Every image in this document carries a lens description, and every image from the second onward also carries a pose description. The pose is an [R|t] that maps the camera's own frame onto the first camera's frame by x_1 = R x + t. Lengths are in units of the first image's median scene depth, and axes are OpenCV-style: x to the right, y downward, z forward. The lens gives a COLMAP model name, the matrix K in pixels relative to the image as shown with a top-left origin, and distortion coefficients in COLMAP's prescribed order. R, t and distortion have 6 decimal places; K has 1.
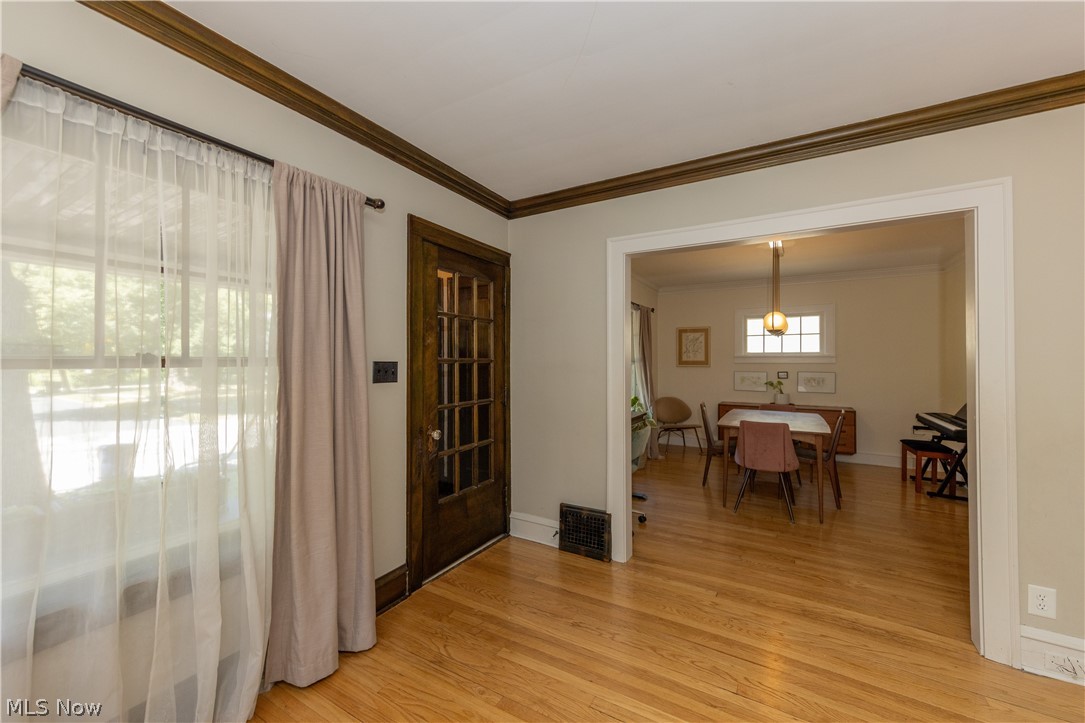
lens RADIAL K [[417.5, 0, 545.1], [0, 417.5, 357.5], [0, 0, 1]] dist [0.000661, 0.000022]
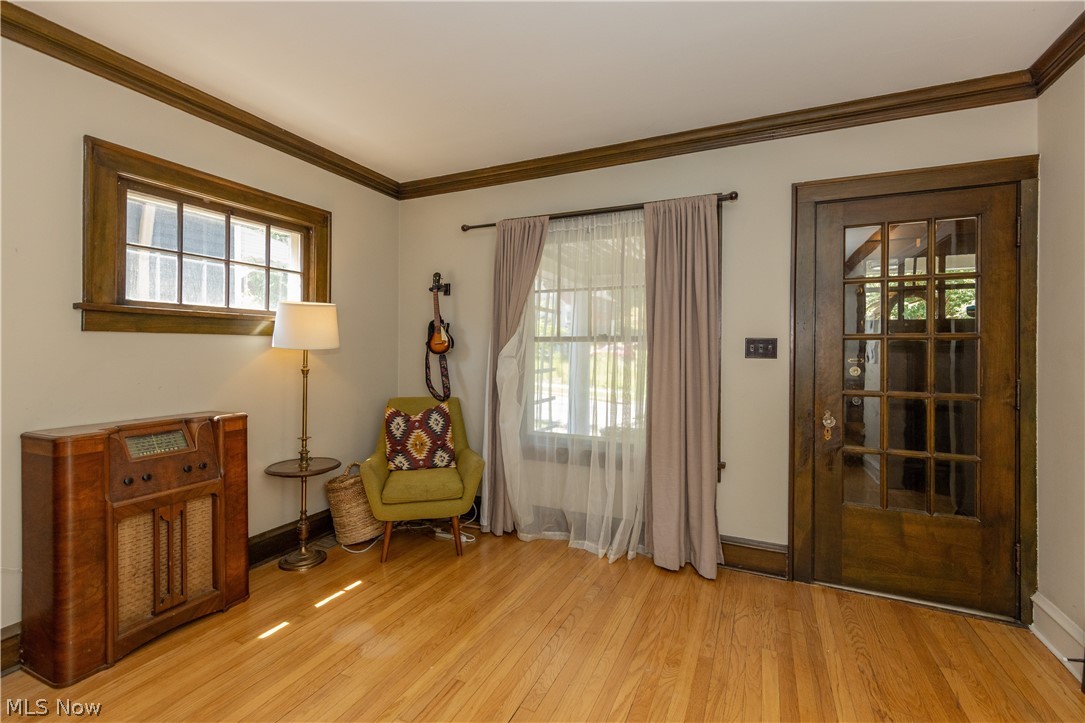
lens RADIAL K [[474.4, 0, 540.9], [0, 474.4, 346.0], [0, 0, 1]] dist [0.000541, 0.000234]
pose [[0.093616, -0.002305, -0.995606, 0.528165], [-0.000869, 0.999997, -0.002397, 0.023971], [0.995608, 0.001090, 0.093614, 0.242422]]
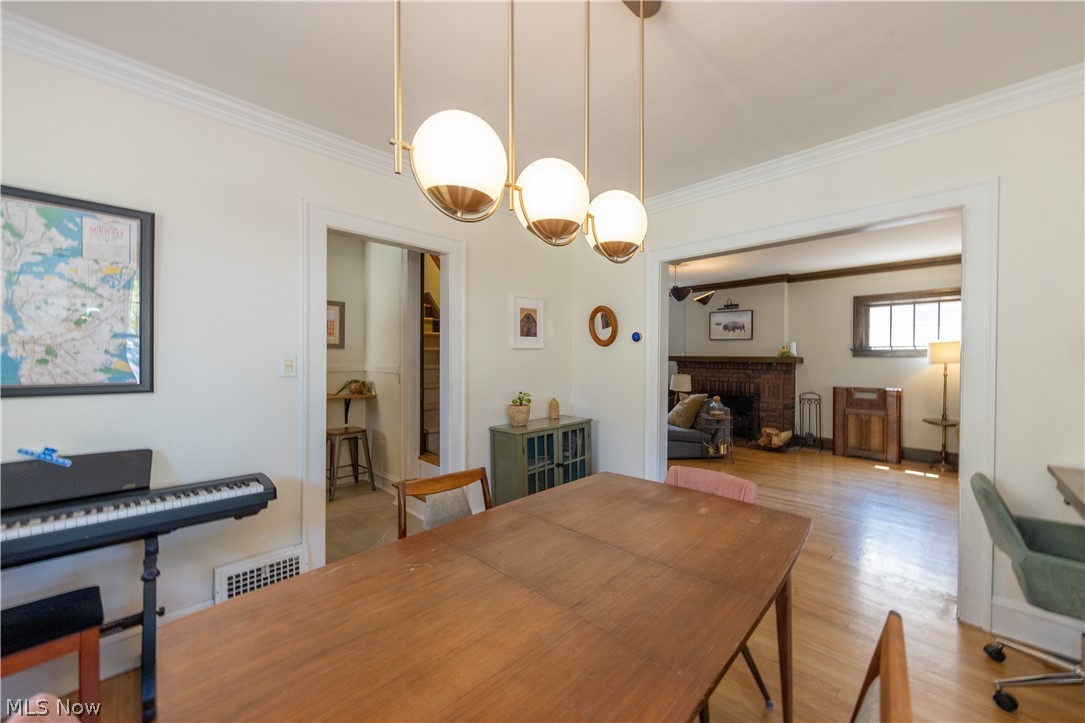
lens RADIAL K [[399.2, 0, 576.6], [0, 399.2, 361.1], [0, 0, 1]] dist [0.000470, -0.000078]
pose [[-0.979734, -0.006906, 0.200183, 0.652300], [-0.007469, 0.999970, -0.002059, 0.032803], [-0.200162, -0.003512, -0.979756, 1.592906]]
